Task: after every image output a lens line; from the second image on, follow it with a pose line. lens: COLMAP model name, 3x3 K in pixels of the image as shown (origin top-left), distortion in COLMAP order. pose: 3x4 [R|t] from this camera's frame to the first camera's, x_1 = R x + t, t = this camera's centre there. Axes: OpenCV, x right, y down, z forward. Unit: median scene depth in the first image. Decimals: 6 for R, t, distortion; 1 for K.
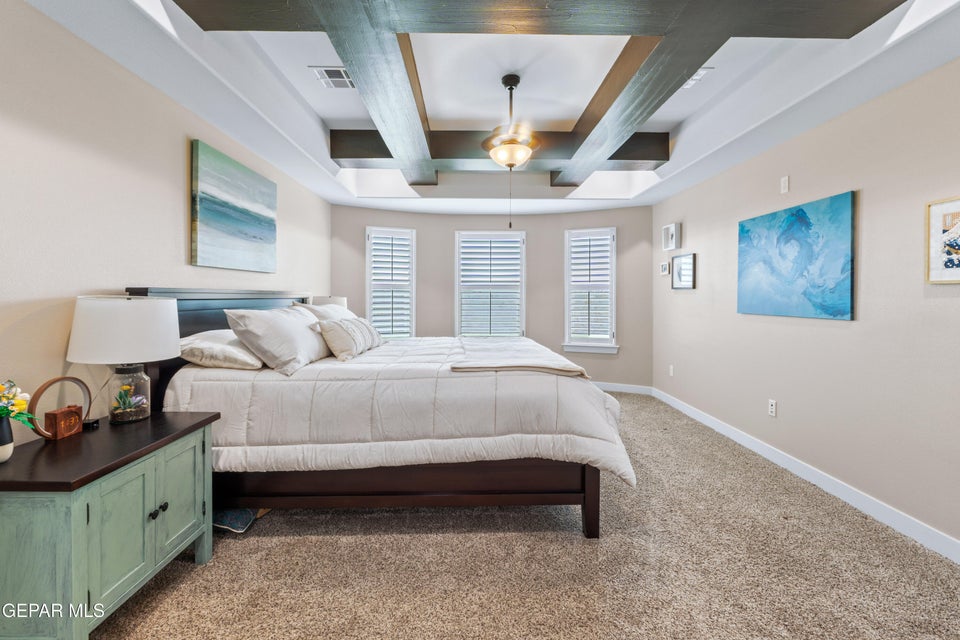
lens RADIAL K [[407.6, 0, 474.4], [0, 407.6, 299.4], [0, 0, 1]] dist [-0.008669, 0.001141]
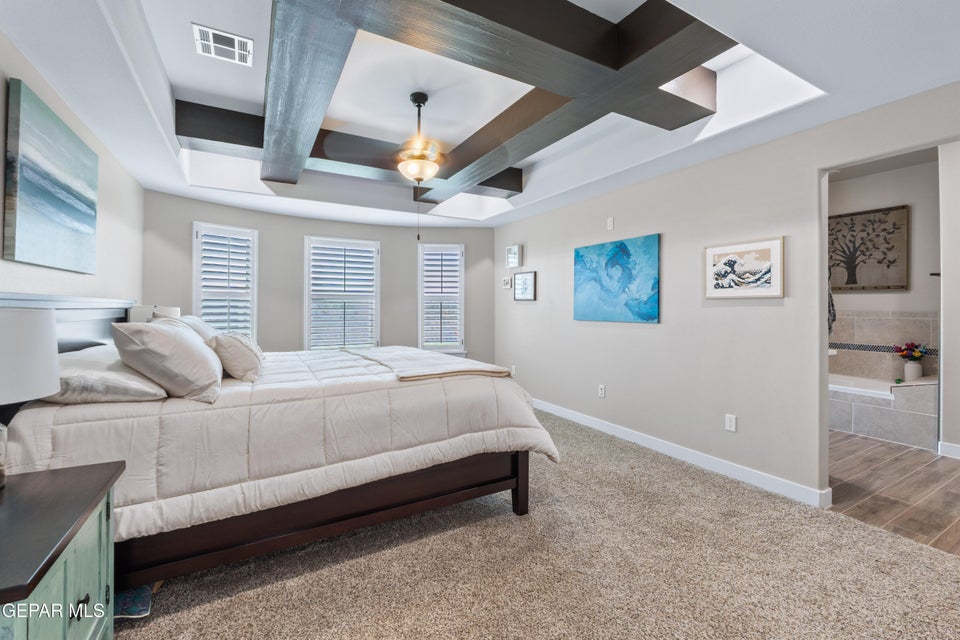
lens RADIAL K [[407.6, 0, 466.8], [0, 407.6, 306.0], [0, 0, 1]] dist [-0.008669, 0.001141]
pose [[0.884290, 0.002072, 0.466933, -0.374299], [0.002665, 0.999951, -0.009485, 0.002436], [-0.466930, 0.009631, 0.884242, 0.041725]]
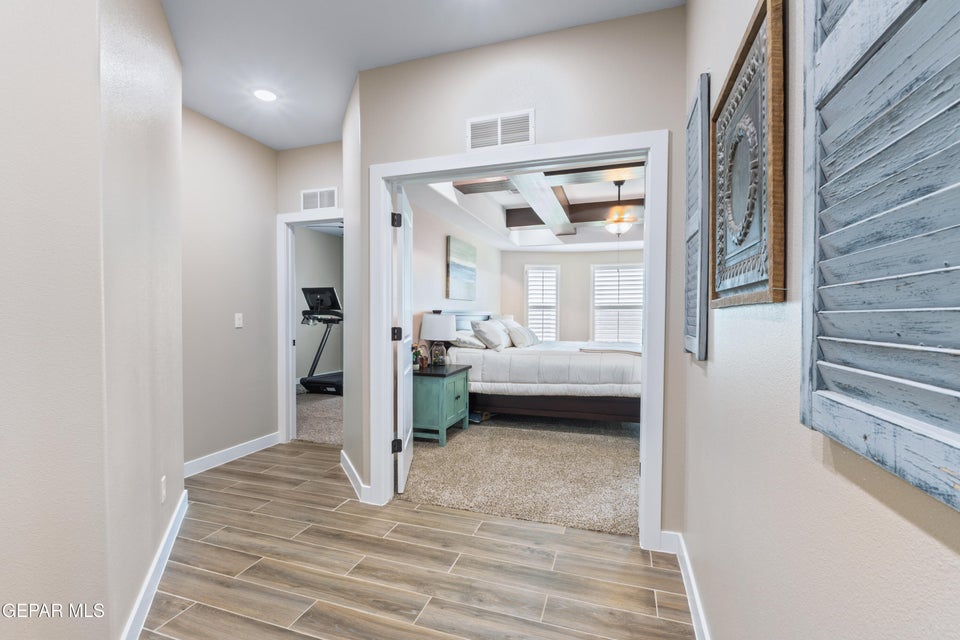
lens RADIAL K [[435.7, 0, 472.7], [0, 435.7, 328.8], [0, 0, 1]] dist [0.001934, 0.000045]
pose [[0.942570, 0.010630, -0.333839, 0.164098], [-0.002618, 0.999698, 0.024440, 0.014060], [0.333998, -0.022163, 0.942313, -1.133347]]
